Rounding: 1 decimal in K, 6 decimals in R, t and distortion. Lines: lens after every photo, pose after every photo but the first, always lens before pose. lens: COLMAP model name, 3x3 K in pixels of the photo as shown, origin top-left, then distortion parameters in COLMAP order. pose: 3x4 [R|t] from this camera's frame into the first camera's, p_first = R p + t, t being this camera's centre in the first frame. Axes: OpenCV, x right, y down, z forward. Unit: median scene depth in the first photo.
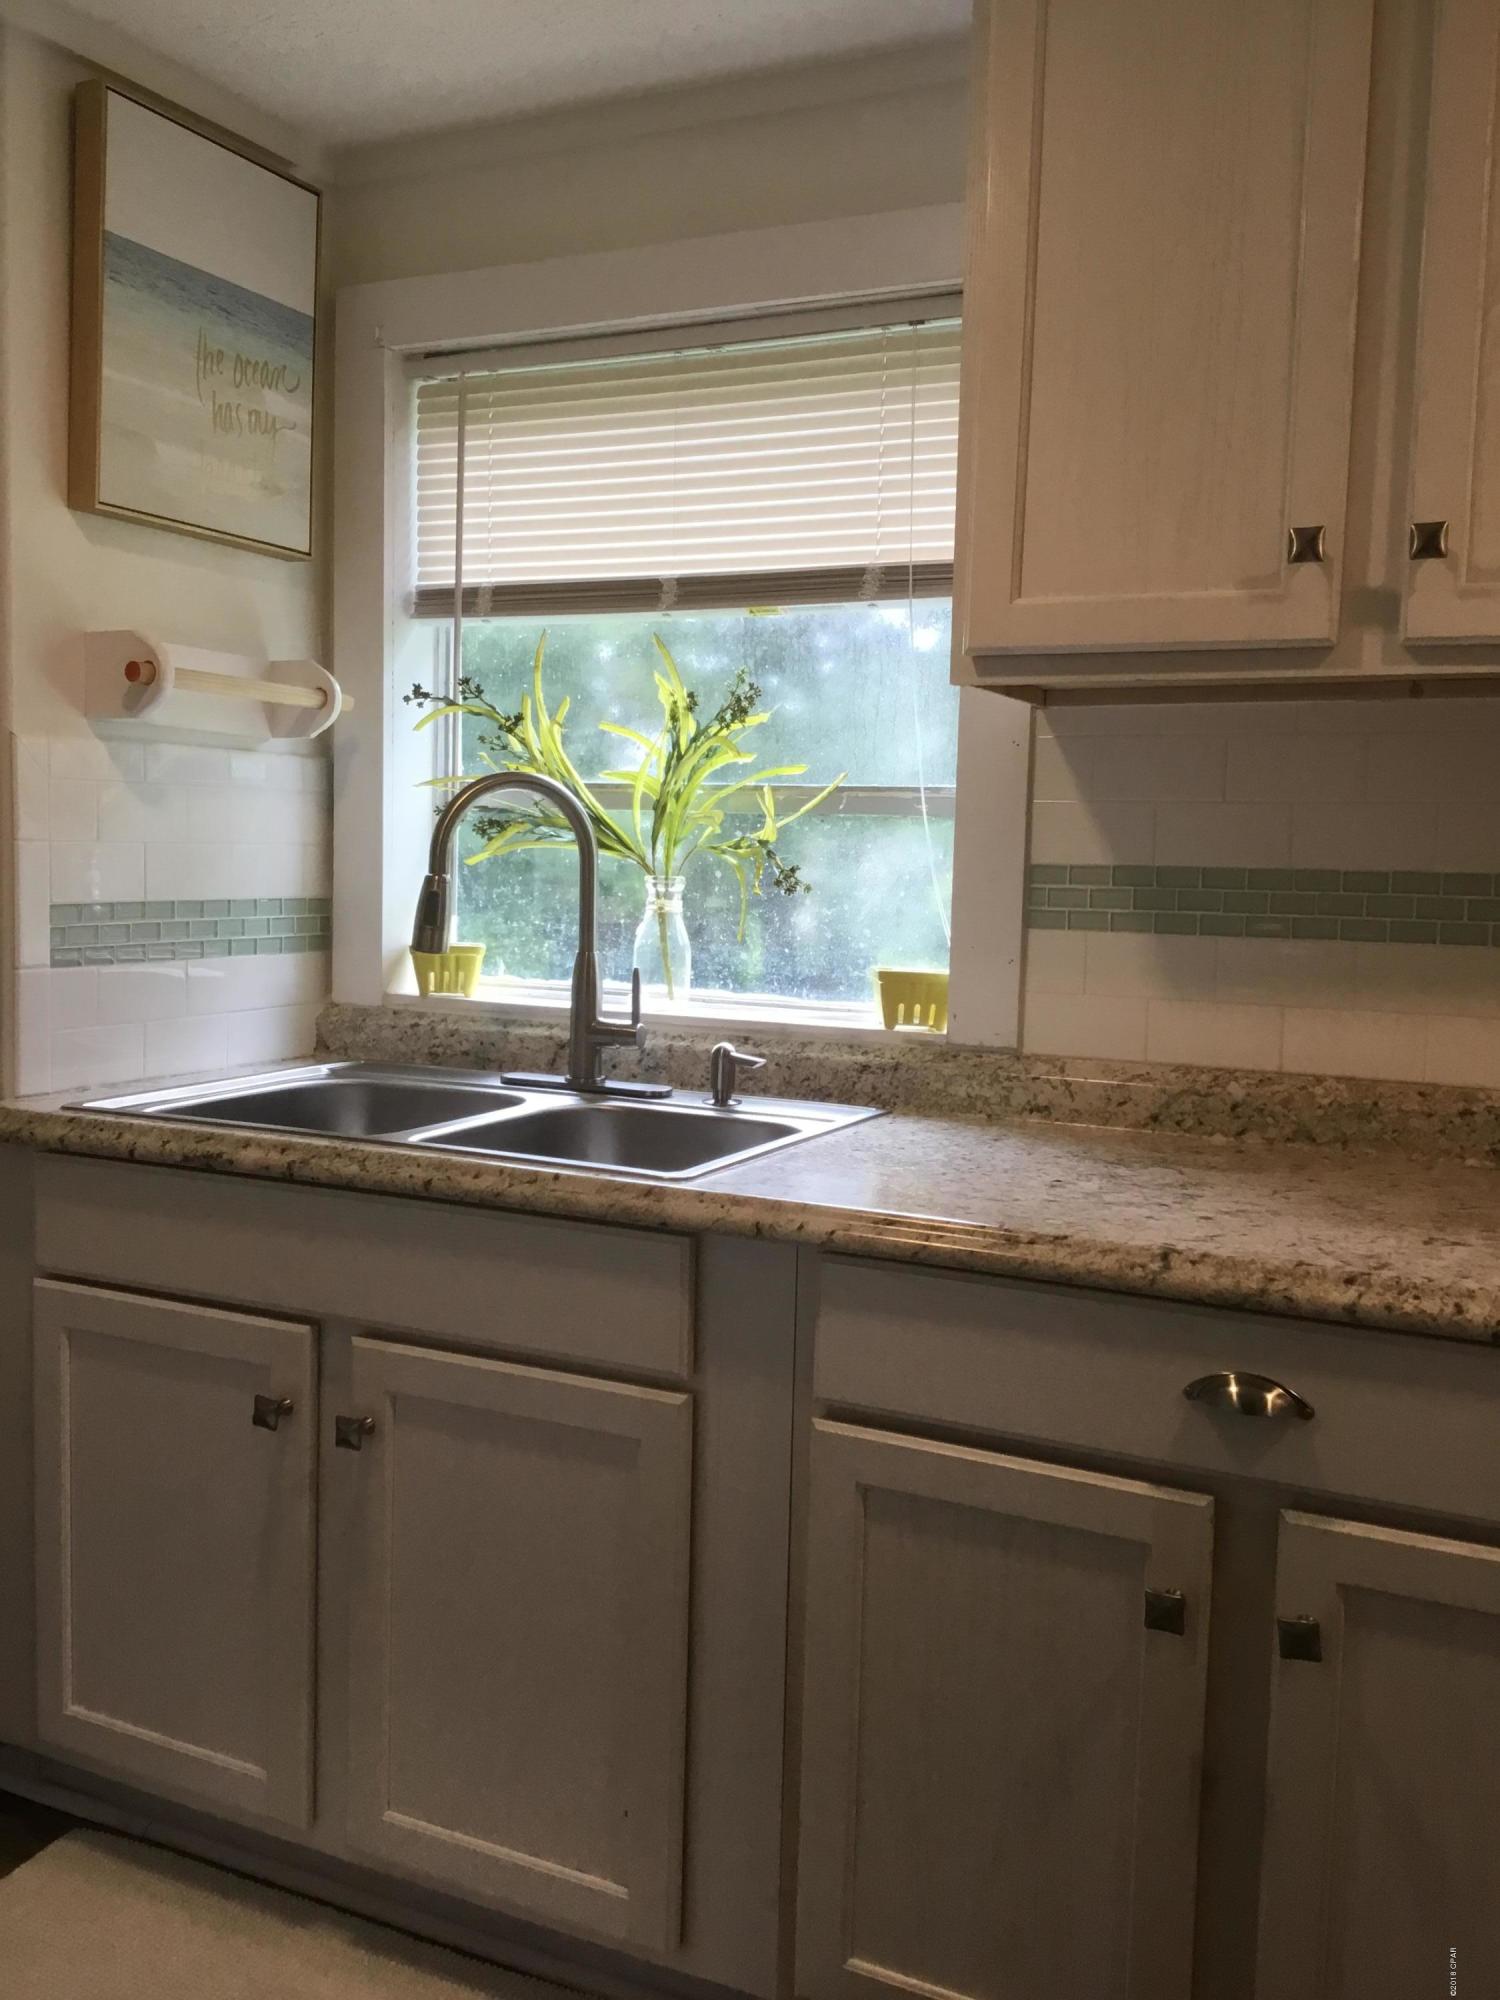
lens RADIAL K [[1799.4, 0, 752.7], [0, 1799.4, 1000.0], [0, 0, 1]] dist [0.082494, -0.125293]
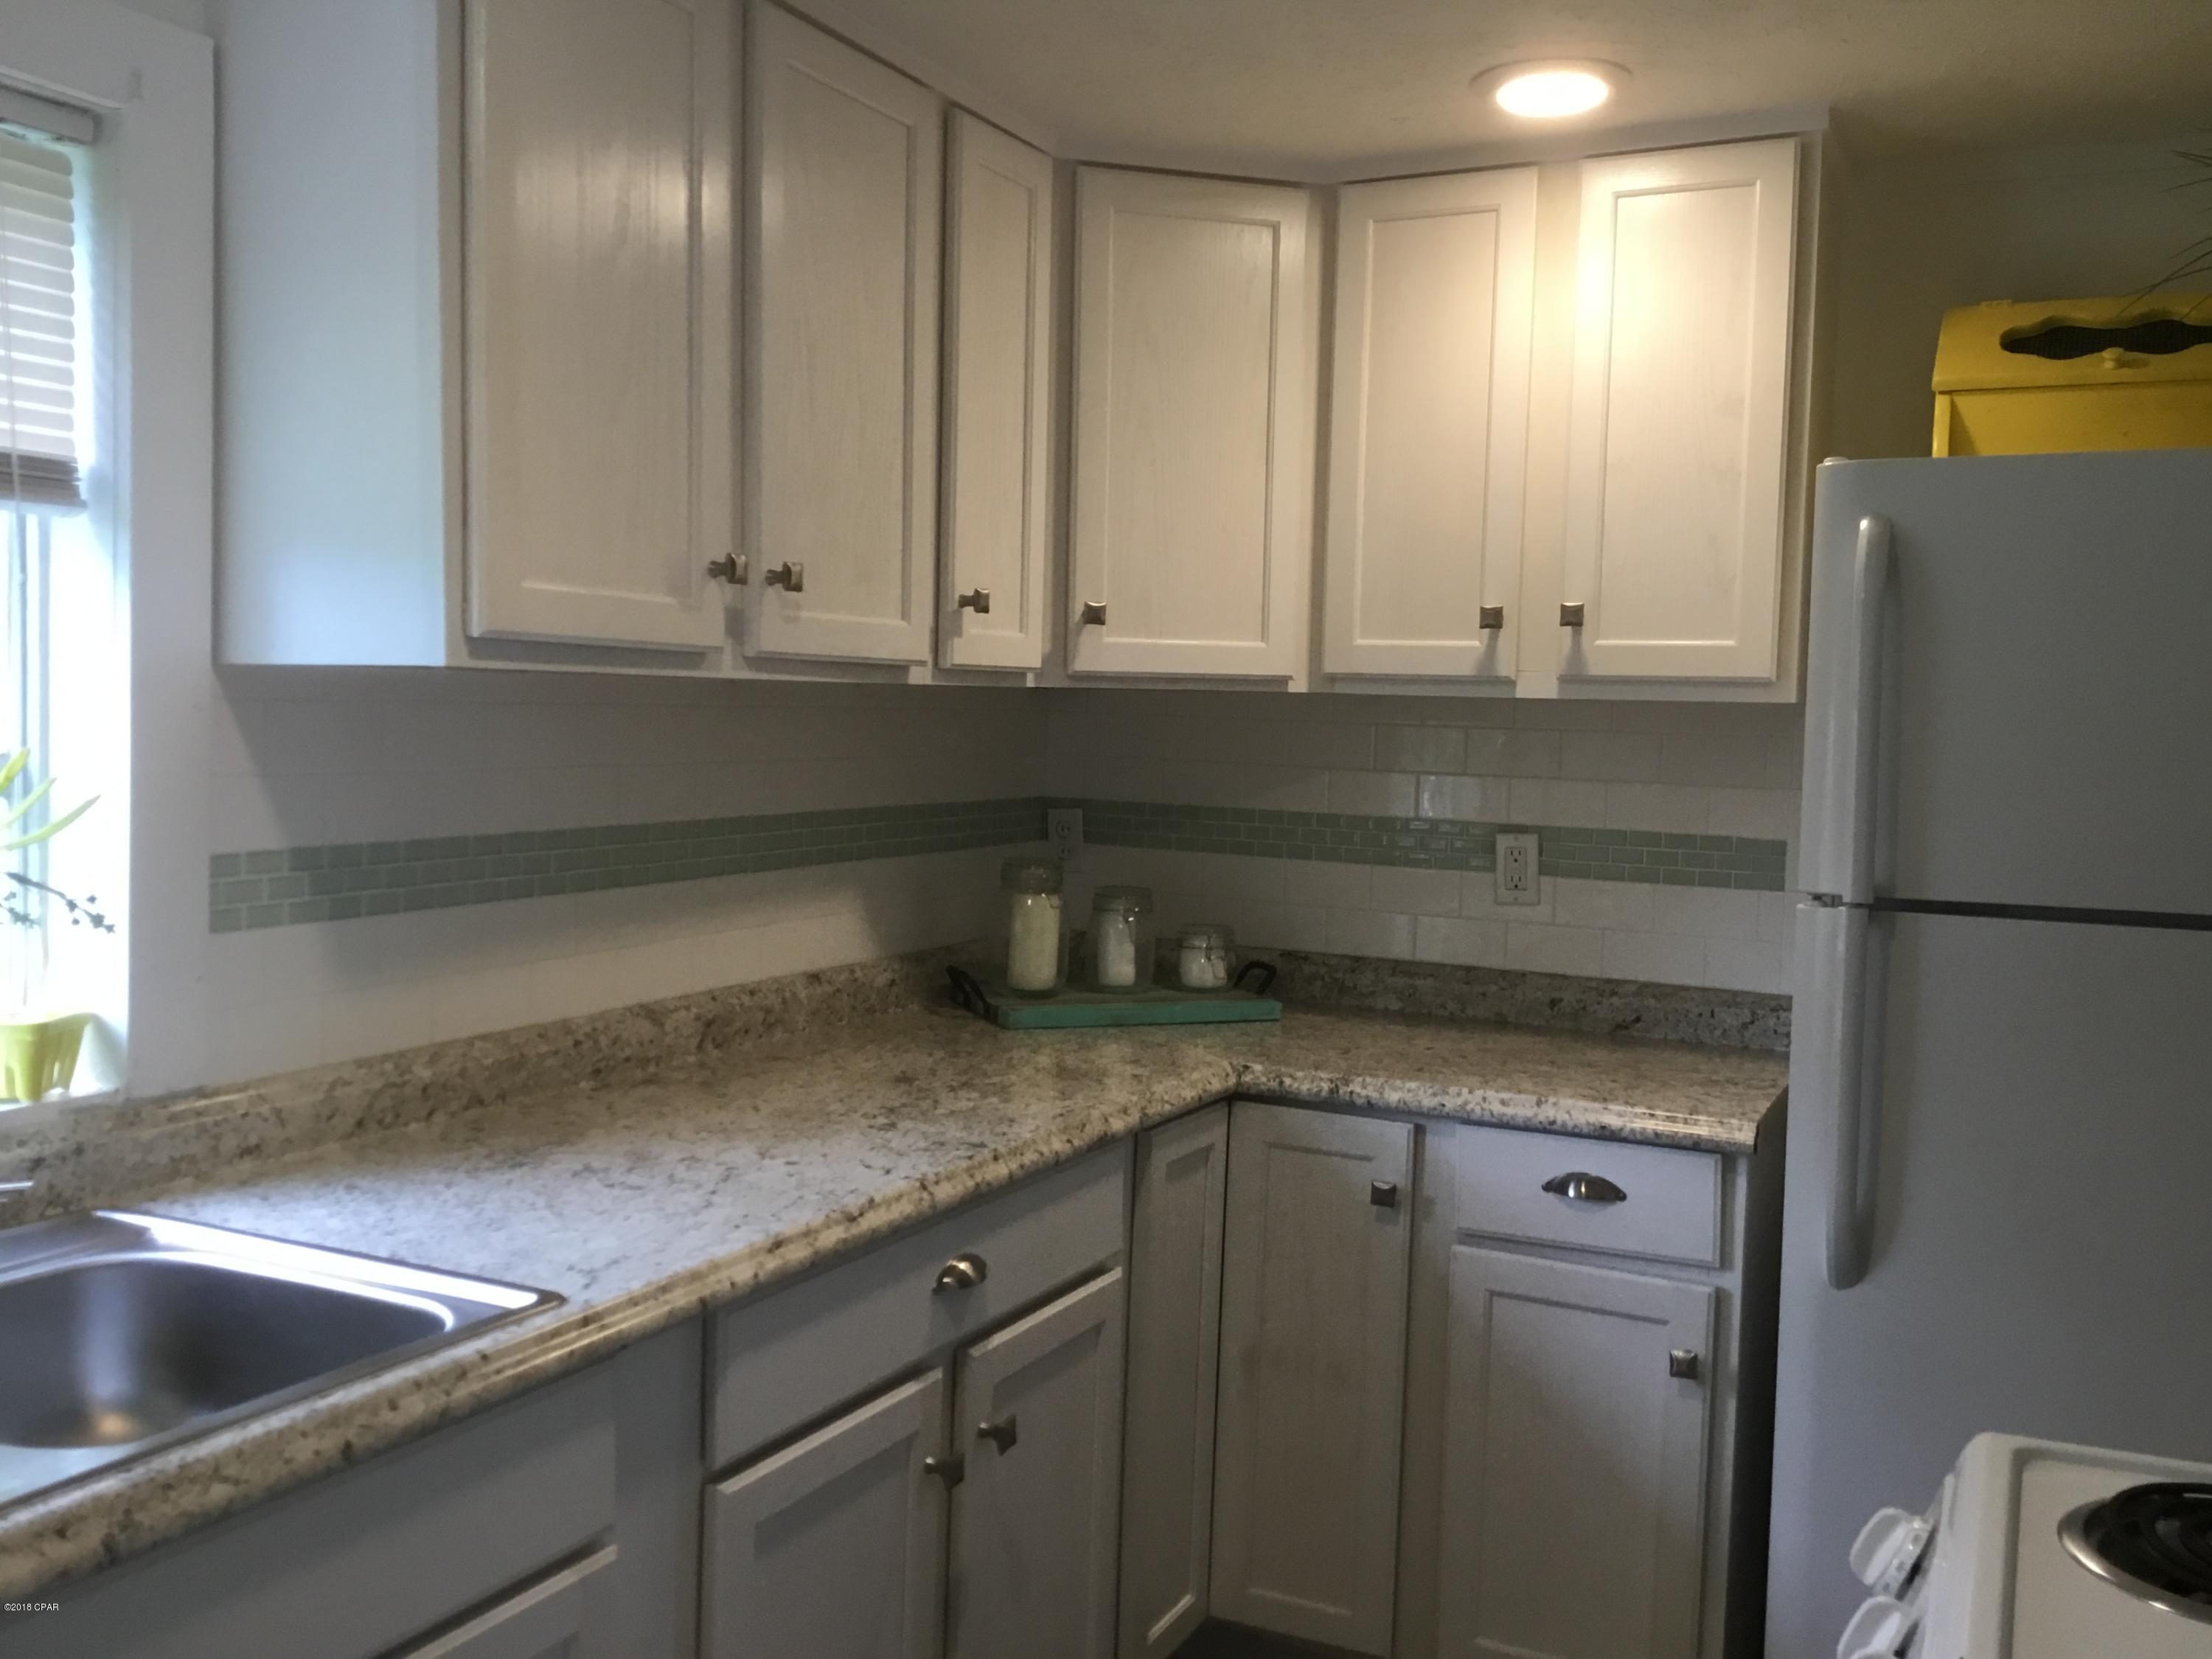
lens RADIAL K [[1990.1, 0, 1111.9], [0, 1990.1, 828.3], [0, 0, 1]] dist [0.082494, -0.125293]
pose [[-0.010650, -0.084762, 0.996344, -0.775366], [0.062753, 0.994380, 0.085265, -0.144400], [-0.997972, 0.063432, -0.005271, 0.624767]]
